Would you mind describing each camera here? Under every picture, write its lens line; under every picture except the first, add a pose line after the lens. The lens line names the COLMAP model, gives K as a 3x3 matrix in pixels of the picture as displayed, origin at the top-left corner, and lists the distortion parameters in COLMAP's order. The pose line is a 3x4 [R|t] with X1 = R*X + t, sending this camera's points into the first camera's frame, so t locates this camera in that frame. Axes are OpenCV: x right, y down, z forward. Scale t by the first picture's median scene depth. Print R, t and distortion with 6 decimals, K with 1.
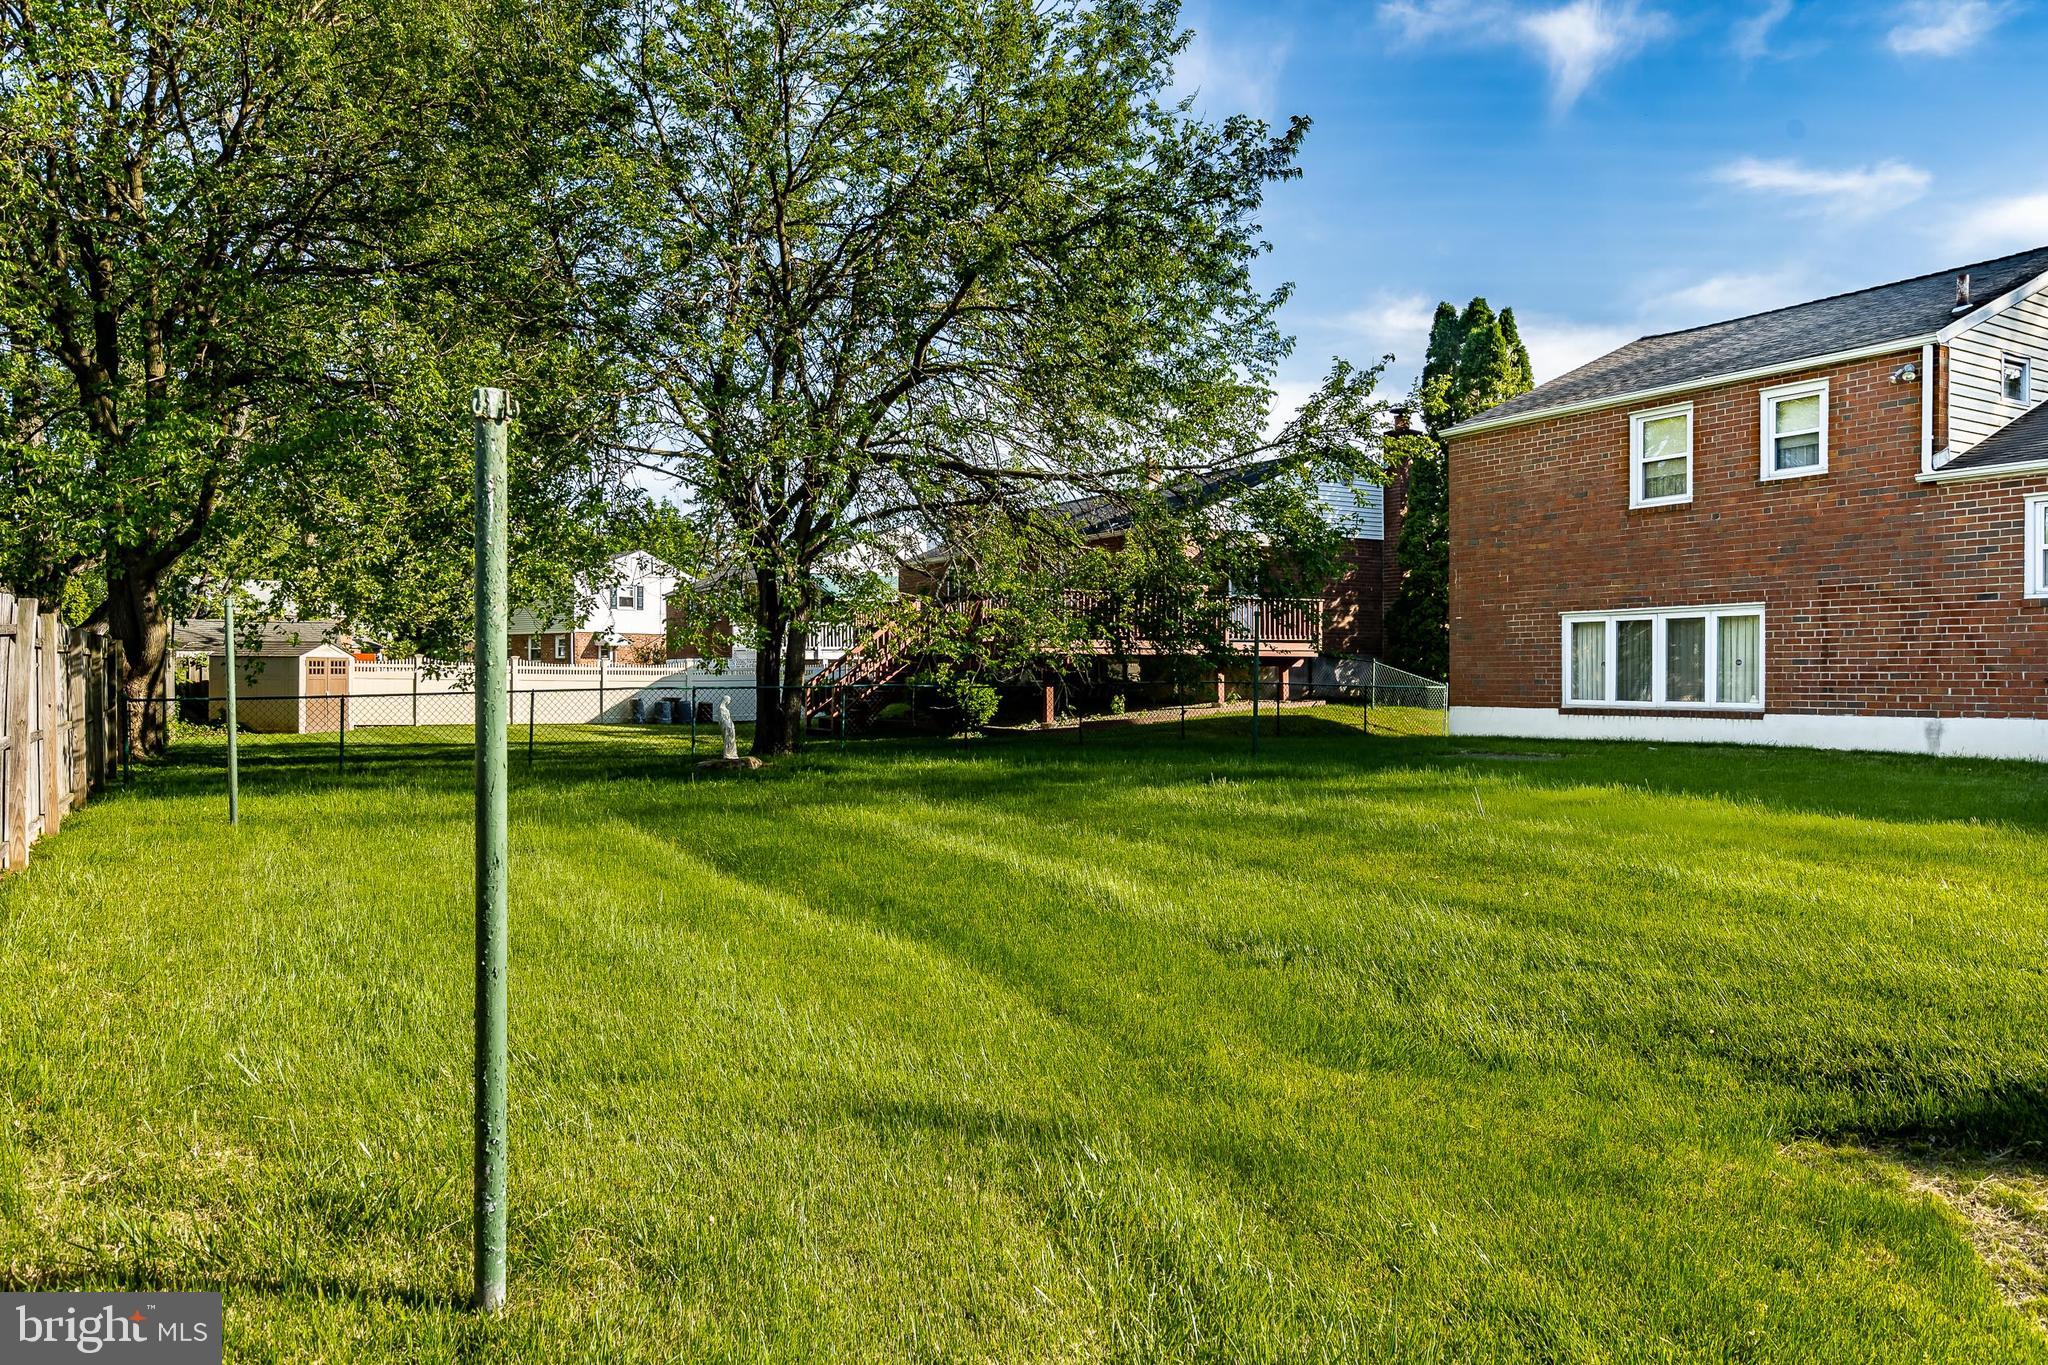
lens RADIAL K [[1298.5, 0, 1024.5], [0, 1298.5, 682.0], [0, 0, 1]] dist [-0.001330, -0.000277]
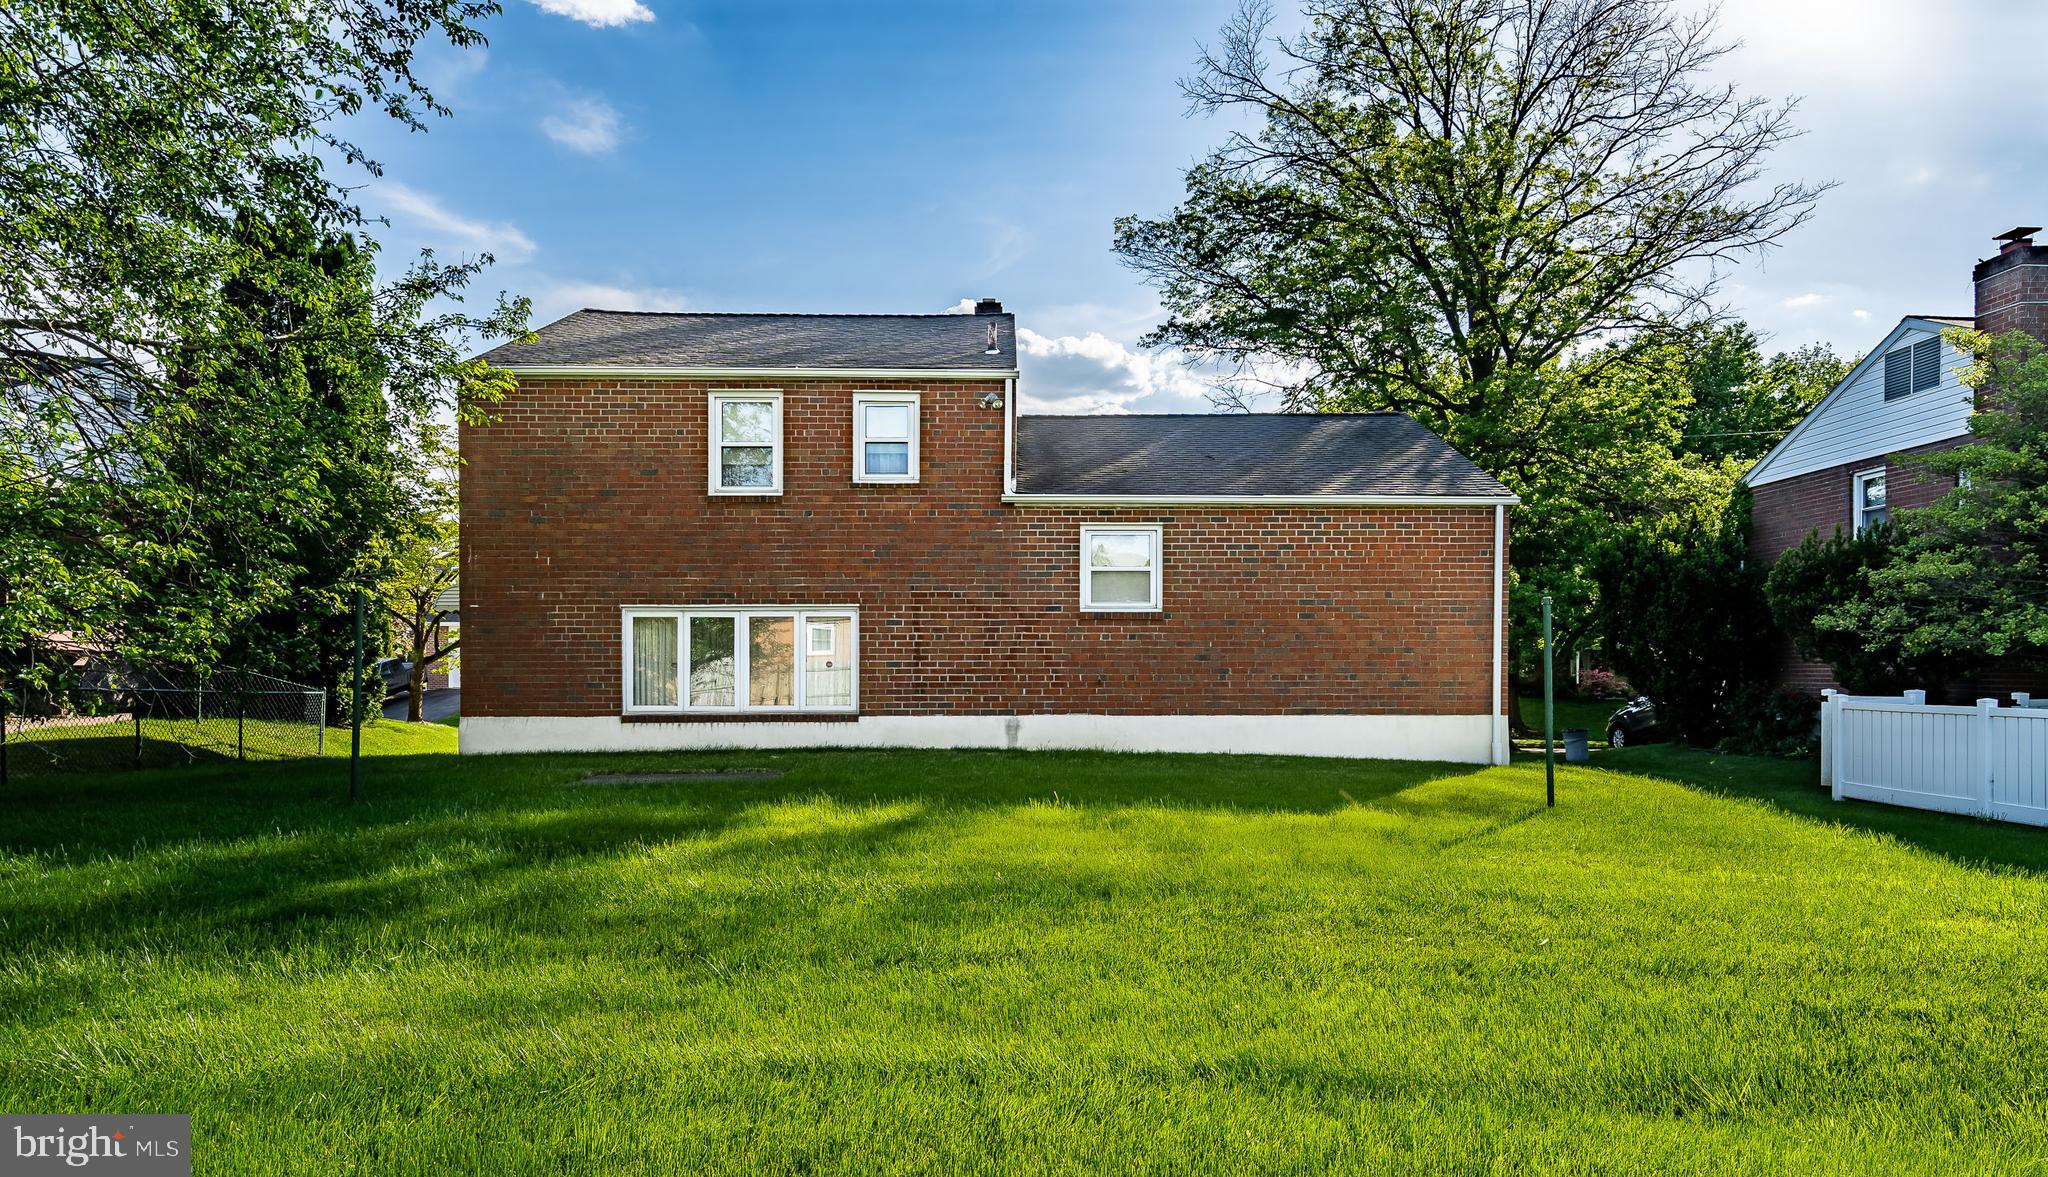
lens RADIAL K [[1324.3, 0, 1024.7], [0, 1324.3, 683.4], [0, 0, 1]] dist [0.000262, -0.000207]
pose [[0.513681, -0.006337, 0.857958, -0.239935], [0.005606, 0.999976, 0.004029, -0.004085], [-0.857963, 0.002740, 0.513704, 0.367379]]
